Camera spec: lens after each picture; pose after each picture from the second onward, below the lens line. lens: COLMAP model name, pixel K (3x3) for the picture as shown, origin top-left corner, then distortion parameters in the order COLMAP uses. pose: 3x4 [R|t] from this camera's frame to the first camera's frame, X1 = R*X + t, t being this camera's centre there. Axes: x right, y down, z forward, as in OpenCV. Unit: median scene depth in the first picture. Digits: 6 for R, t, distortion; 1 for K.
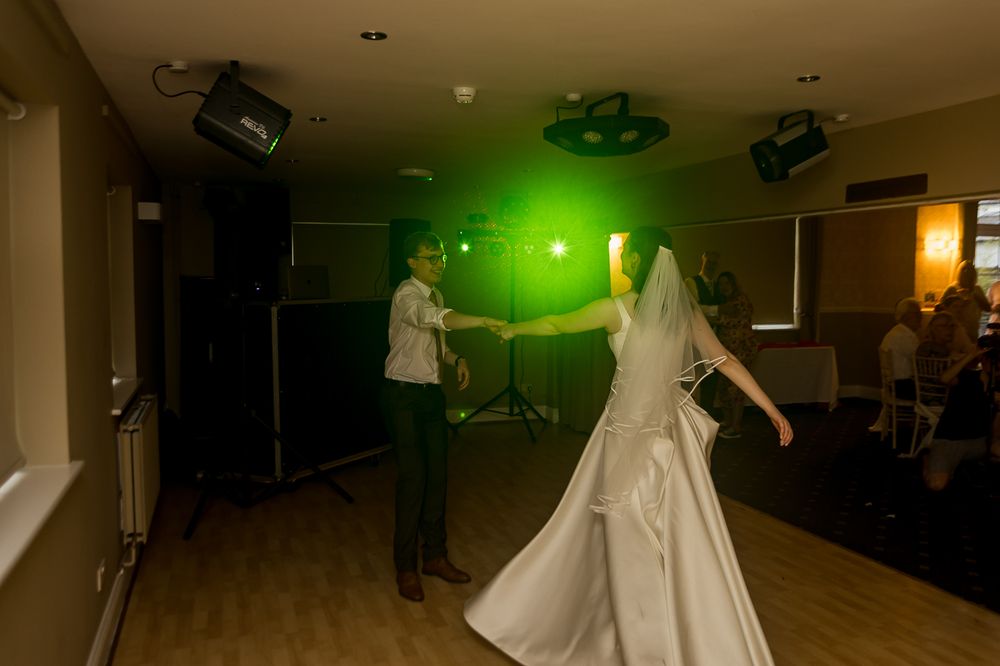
lens RADIAL K [[825.4, 0, 500.0], [0, 825.4, 333.0], [0, 0, 1]] dist [-0.007146, -0.000034]
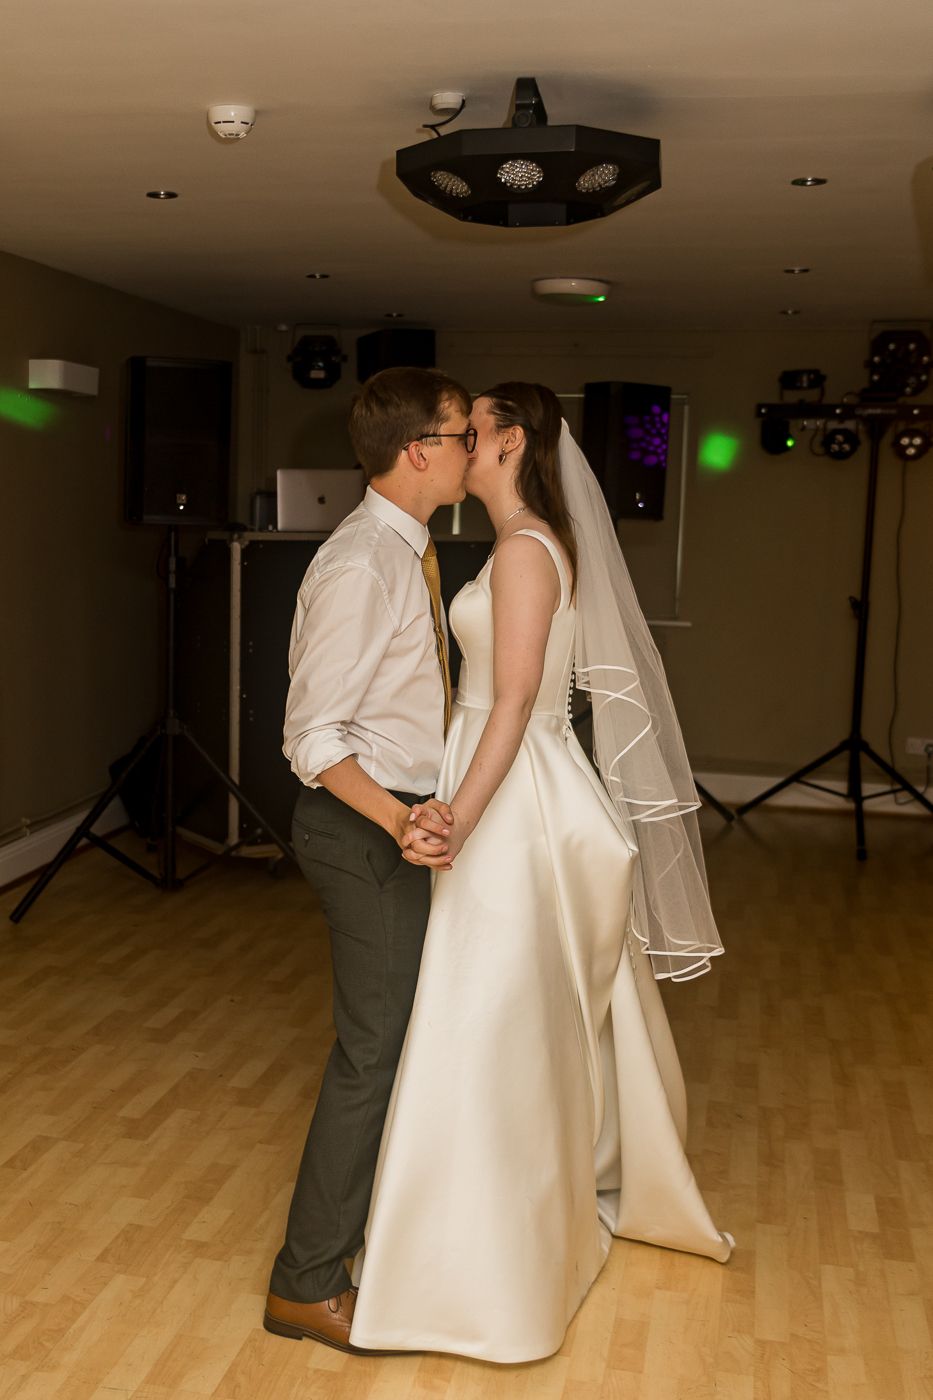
lens RADIAL K [[1578.4, 0, 466.5], [0, 1578.4, 700.0], [0, 0, 1]] dist [-0.022230, -0.011326]
pose [[0.847243, 0.084366, -0.524463, 0.509004], [-0.058238, 0.996108, 0.066154, -0.006366], [0.528004, -0.025505, 0.848859, 0.208146]]
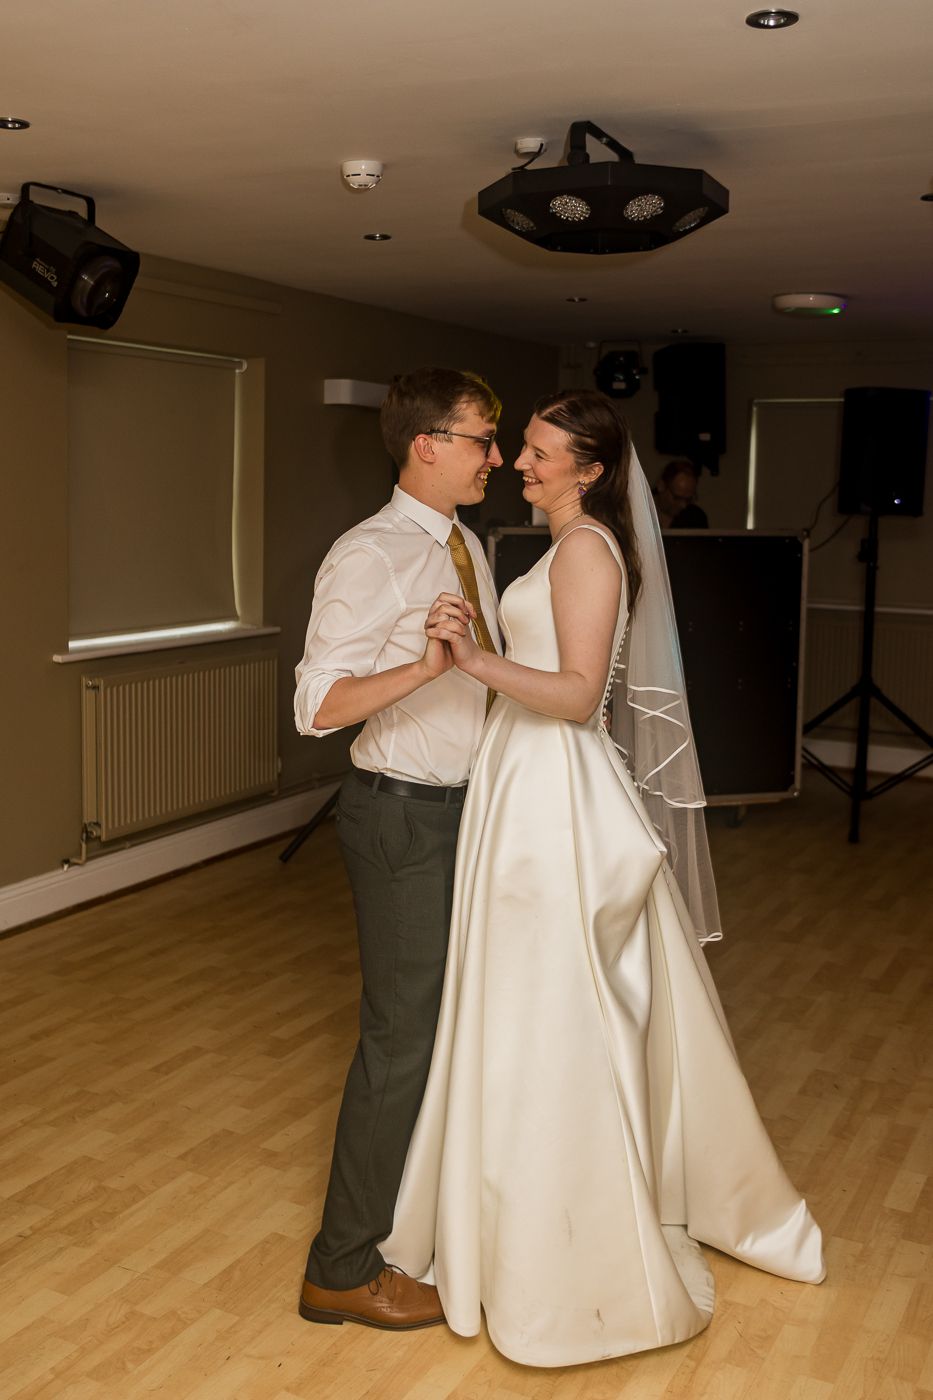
lens RADIAL K [[1423.3, 0, 497.7], [0, 1423.3, 626.1], [0, 0, 1]] dist [-0.026722, -0.000810]
pose [[0.693955, 0.079042, -0.715667, 0.634249], [-0.065631, 0.996762, 0.046448, -0.019187], [0.717021, 0.014737, 0.696895, 0.311505]]
